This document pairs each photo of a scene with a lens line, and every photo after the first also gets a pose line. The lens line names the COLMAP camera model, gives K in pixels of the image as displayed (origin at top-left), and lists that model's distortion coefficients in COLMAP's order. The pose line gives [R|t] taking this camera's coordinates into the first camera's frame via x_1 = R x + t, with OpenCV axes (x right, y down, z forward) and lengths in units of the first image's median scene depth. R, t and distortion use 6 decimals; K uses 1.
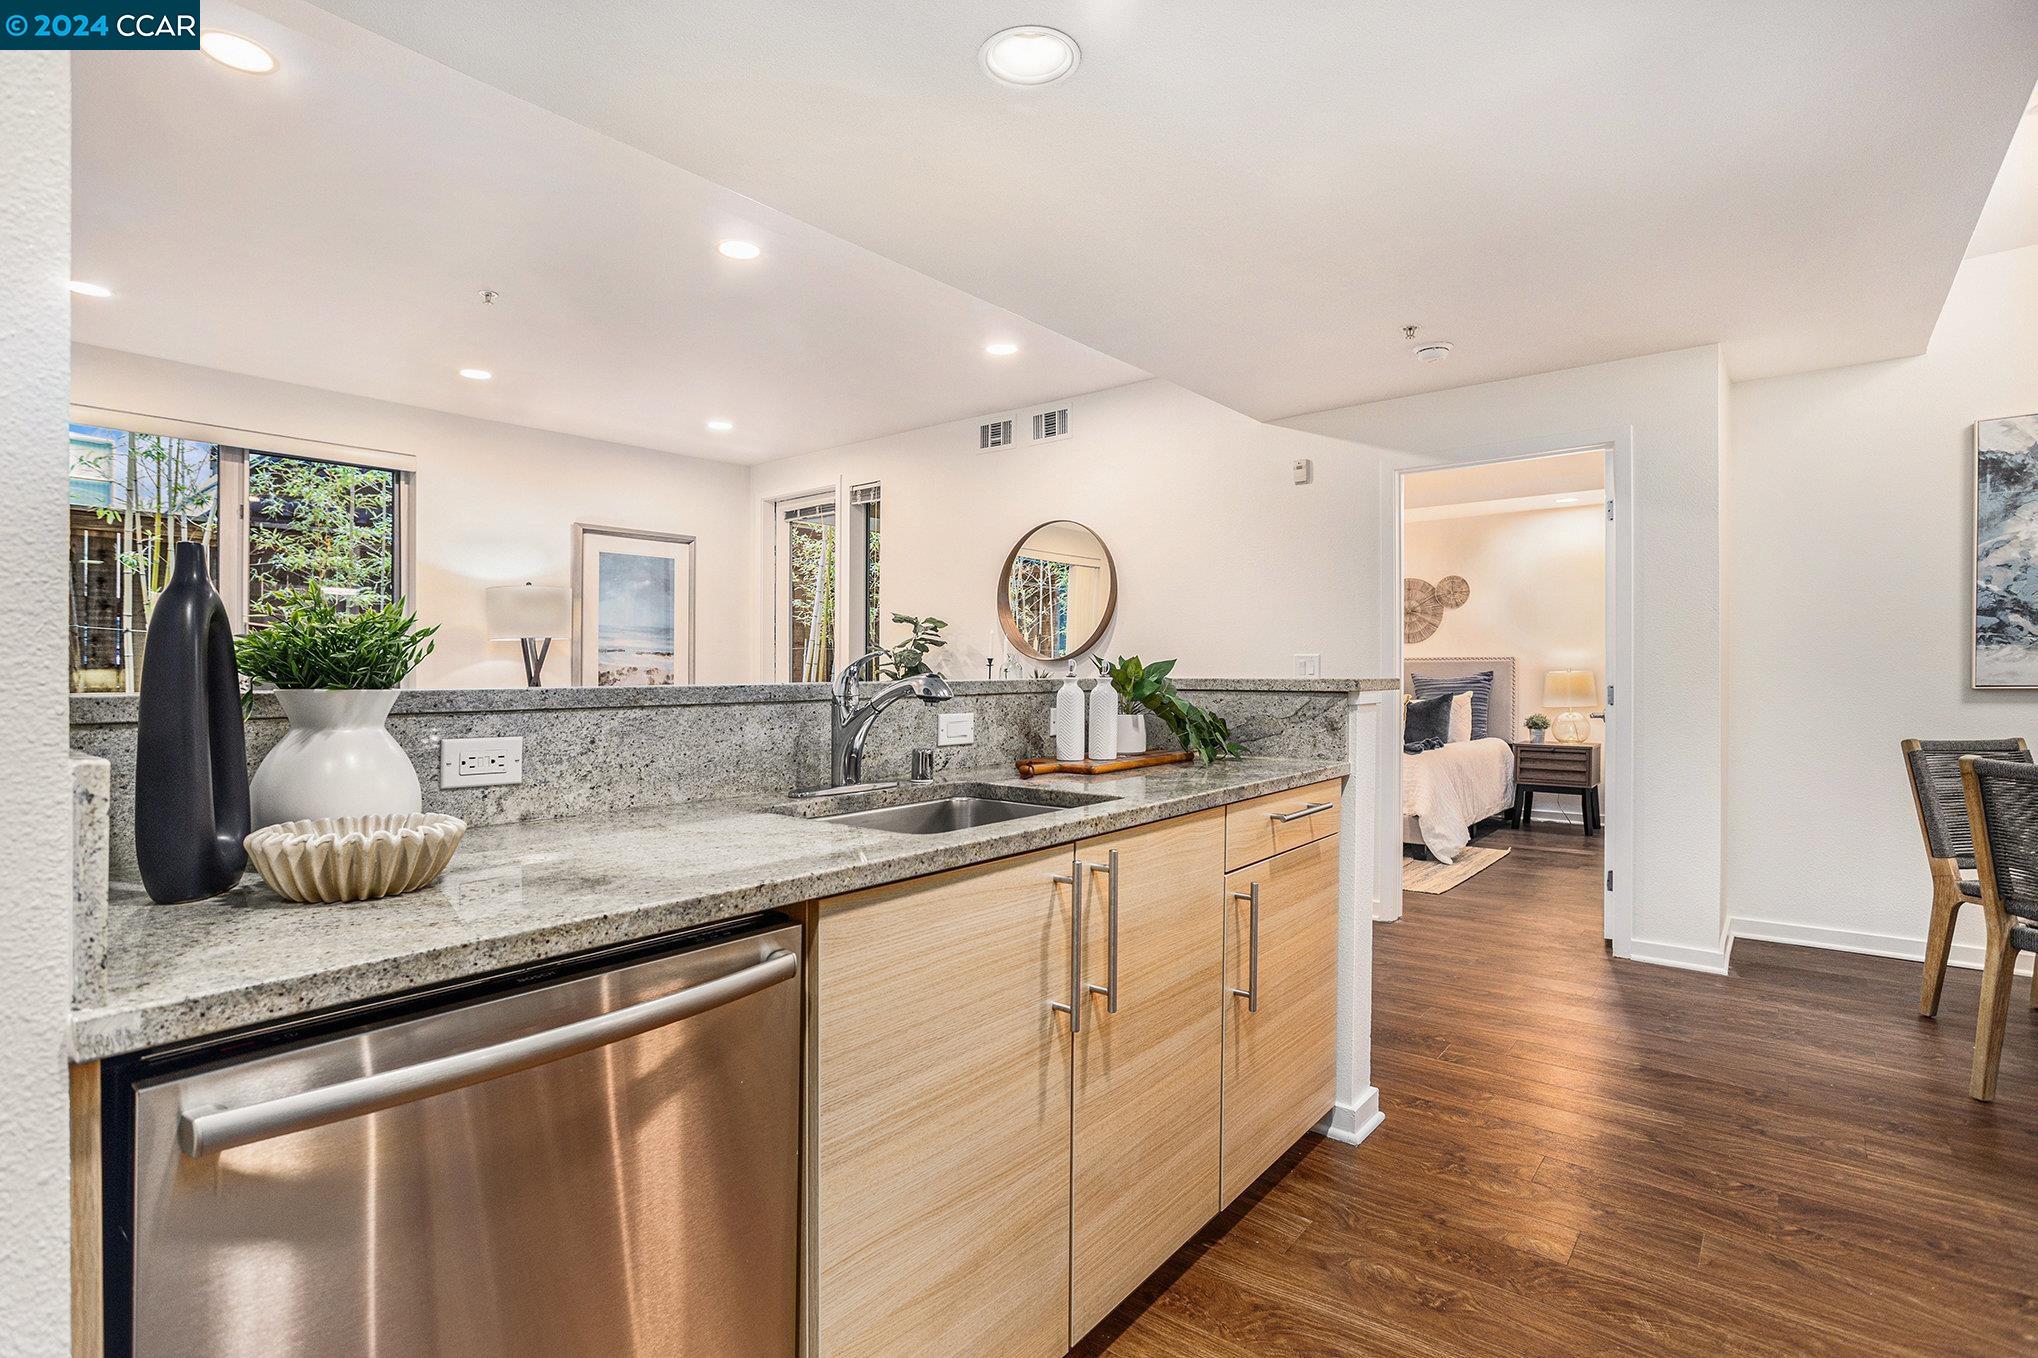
lens RADIAL K [[981.2, 0, 1001.1], [0, 981.2, 676.5], [0, 0, 1]] dist [-0.041228, 0.022641]
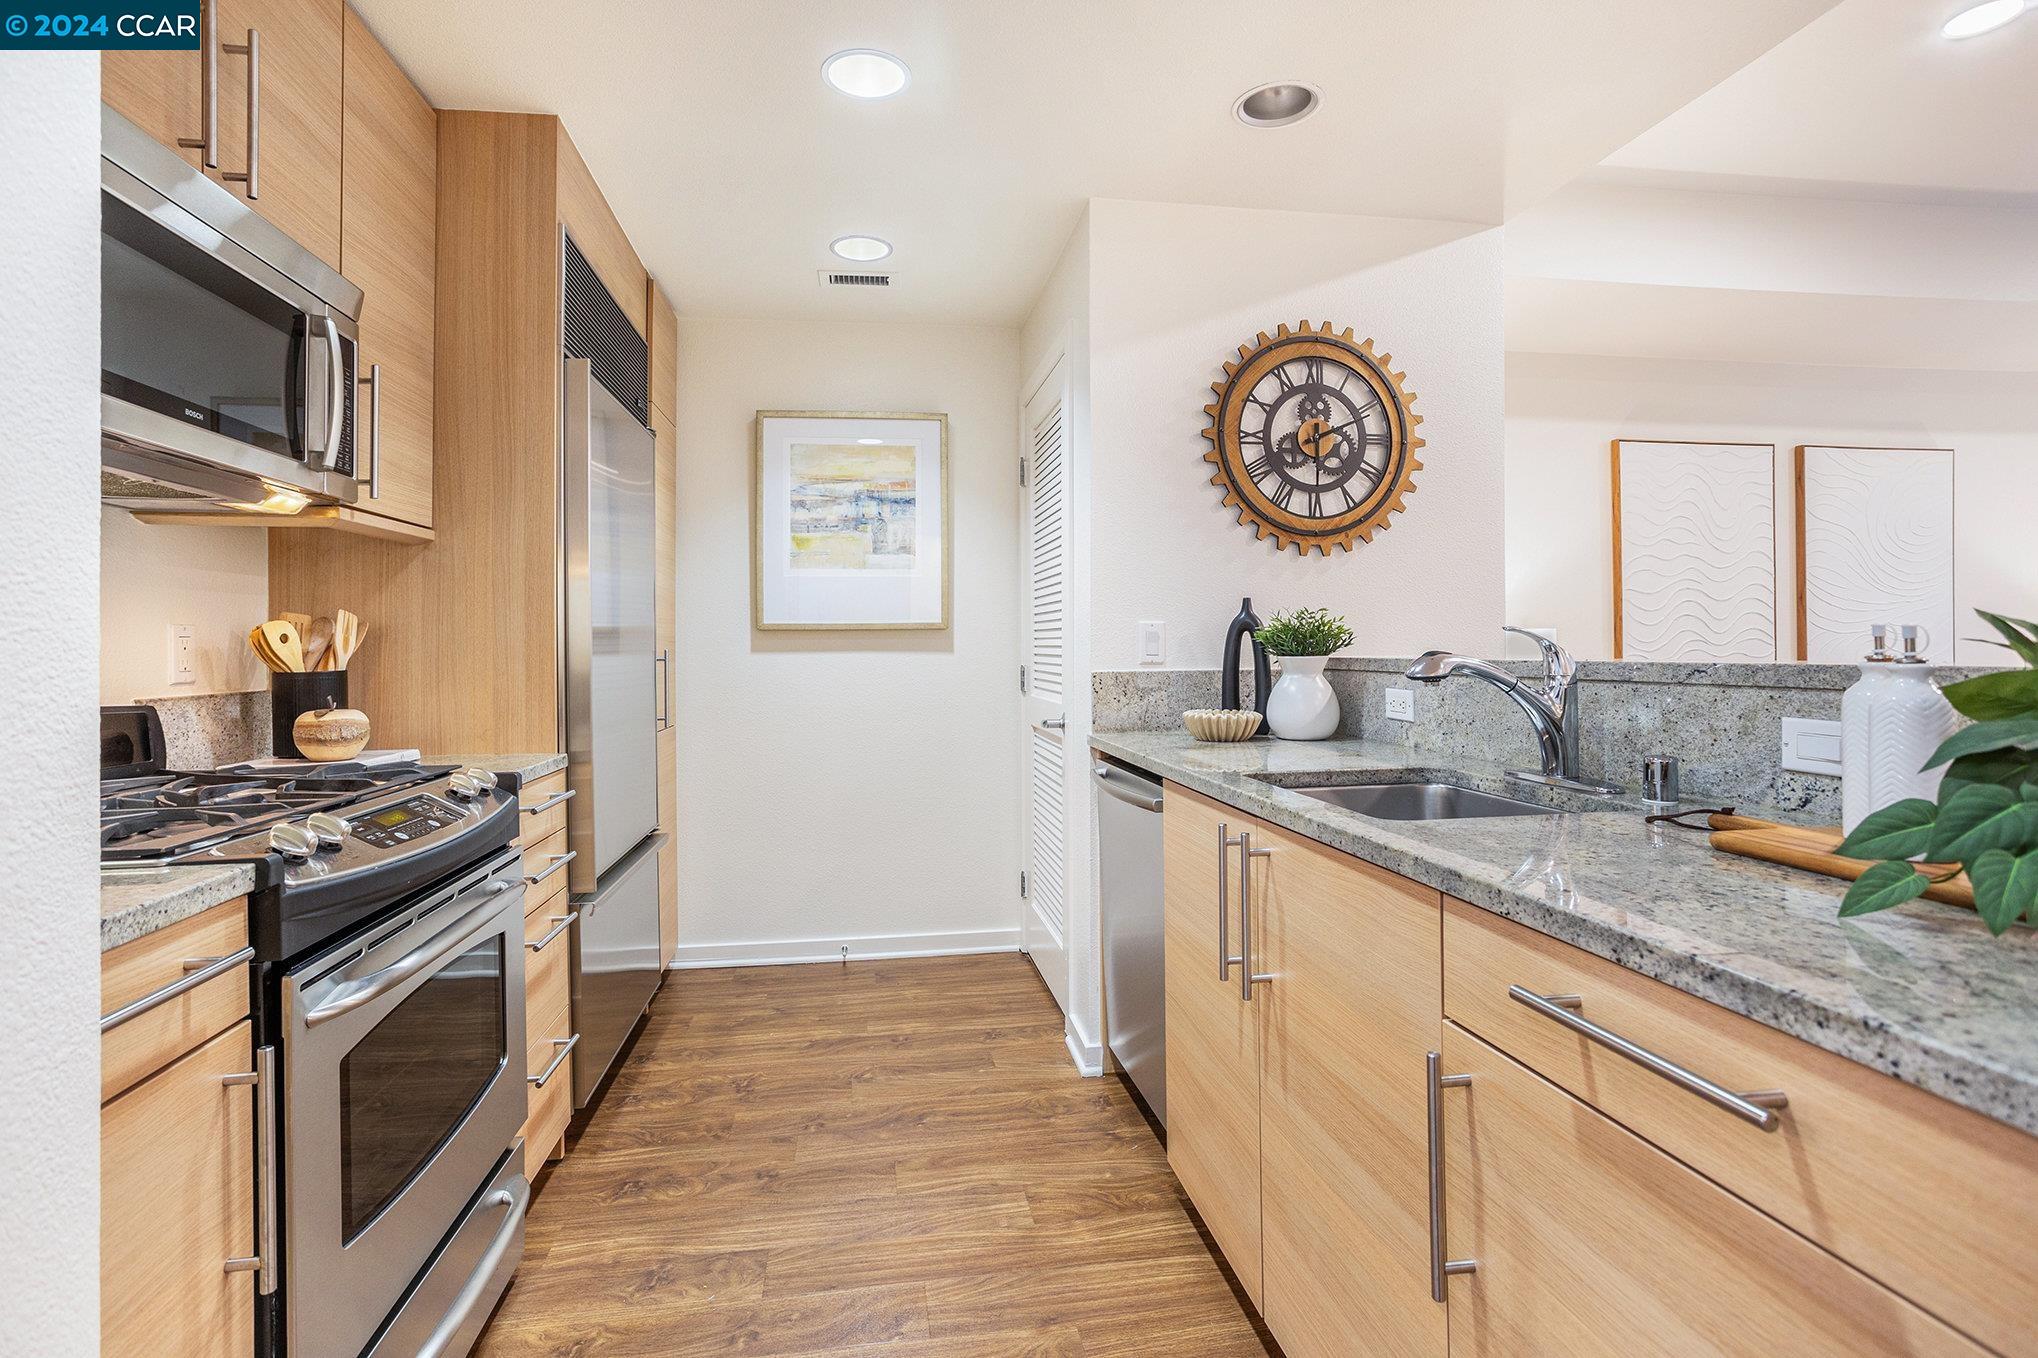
lens RADIAL K [[984.7, 0, 1008.2], [0, 984.7, 648.9], [0, 0, 1]] dist [-0.046709, 0.023693]
pose [[-0.671541, 0.009369, -0.740908, 0.223873], [0.007598, 0.999955, 0.005758, -0.003190], [0.740928, -0.001762, -0.671582, 0.338350]]
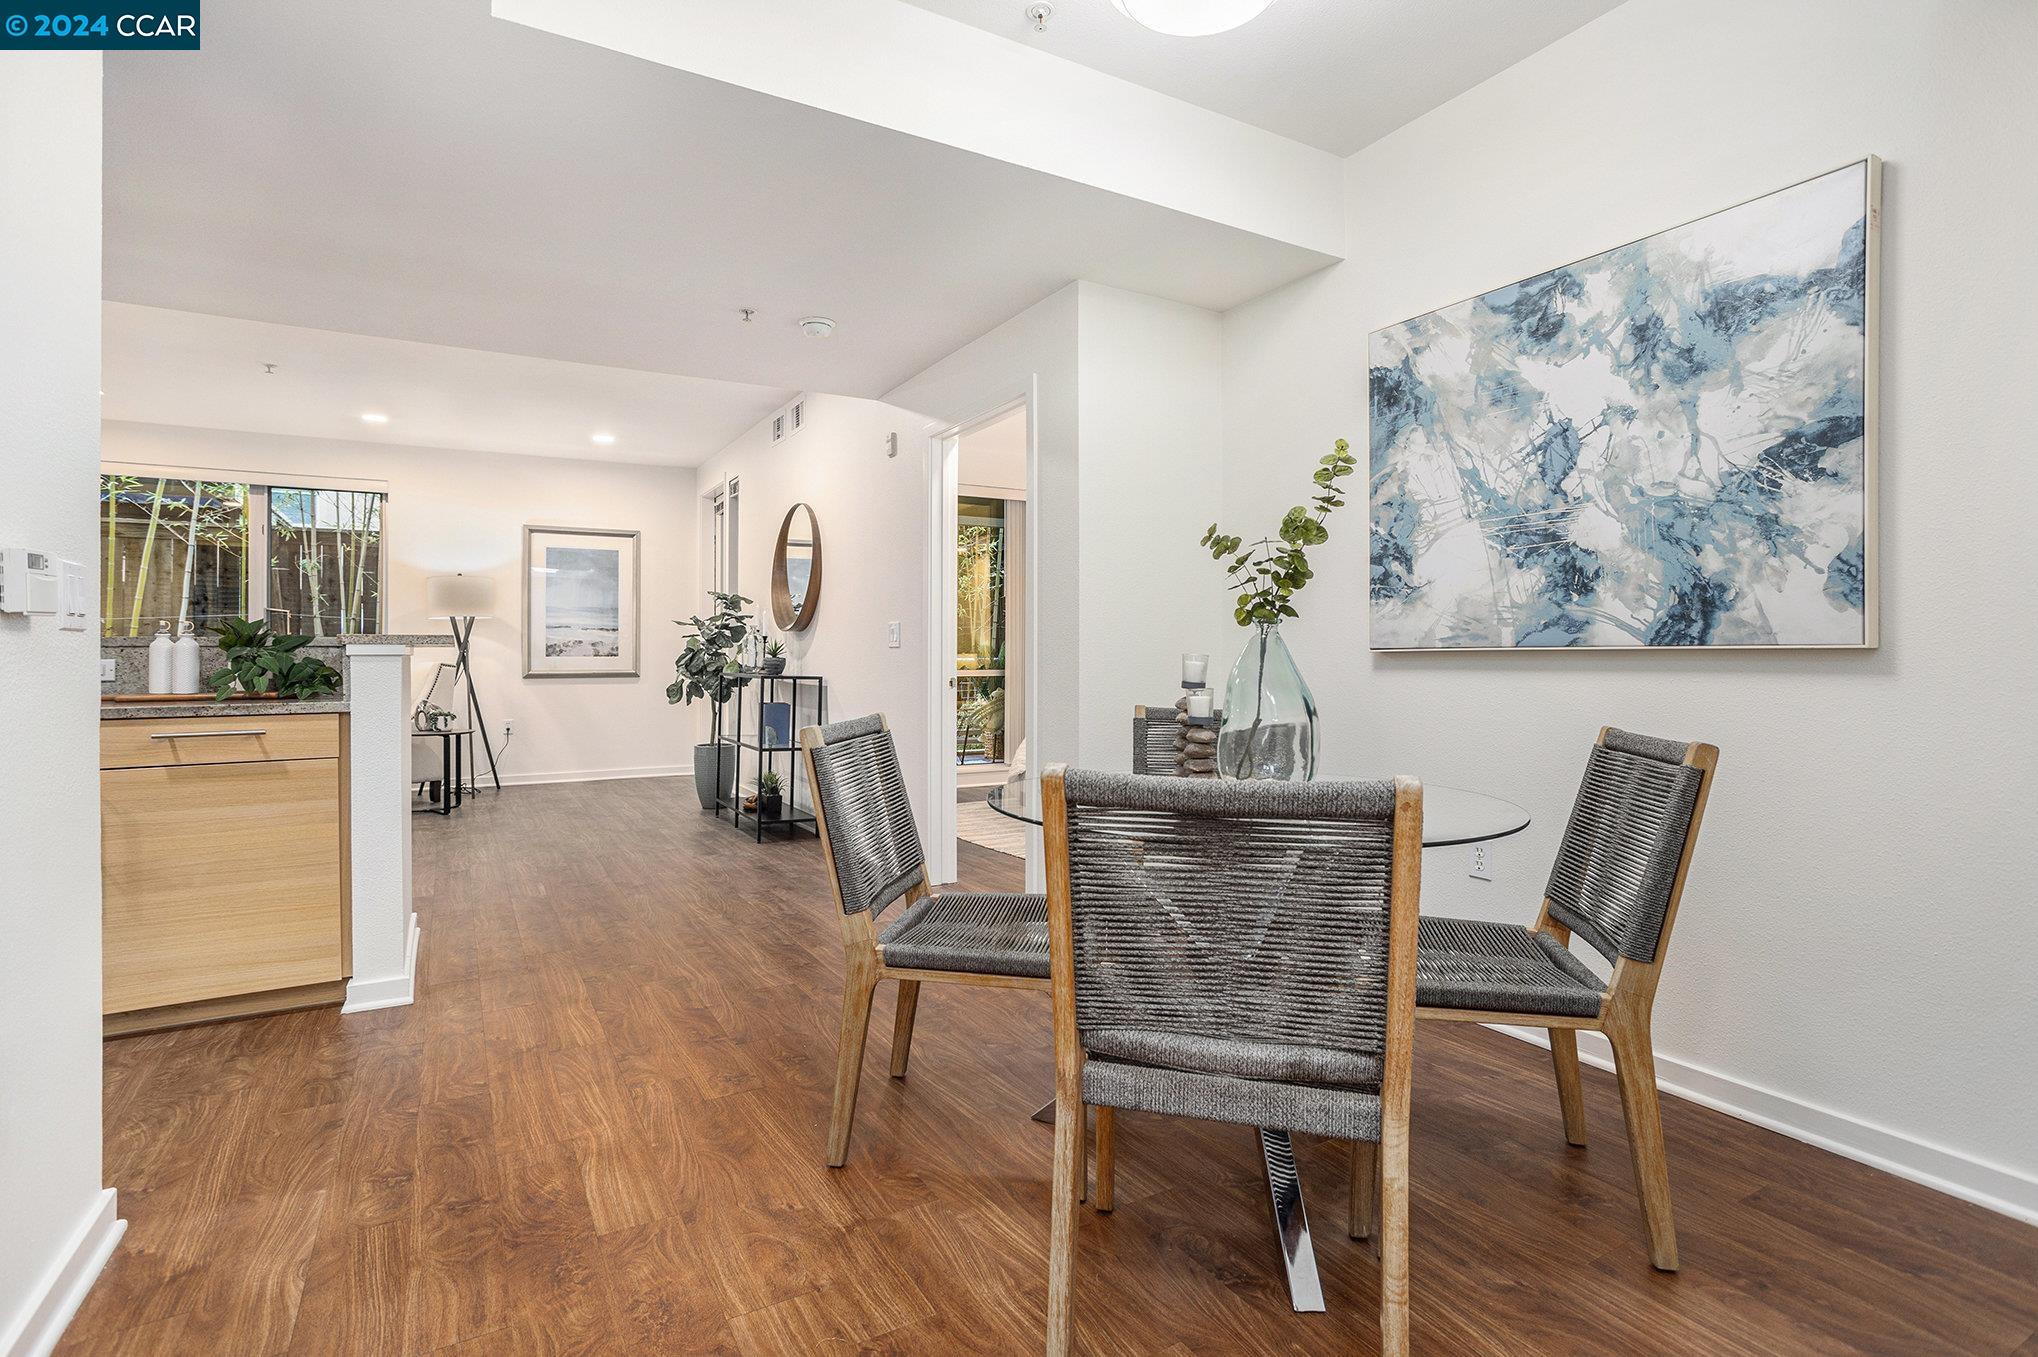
lens RADIAL K [[971.1, 0, 998.0], [0, 971.1, 643.8], [0, 0, 1]] dist [-0.046549, 0.022322]
pose [[0.936819, -0.001820, -0.349810, 0.547855], [-0.003628, 0.999882, -0.014919, 0.010614], [0.349796, 0.015245, 0.936702, 0.054476]]
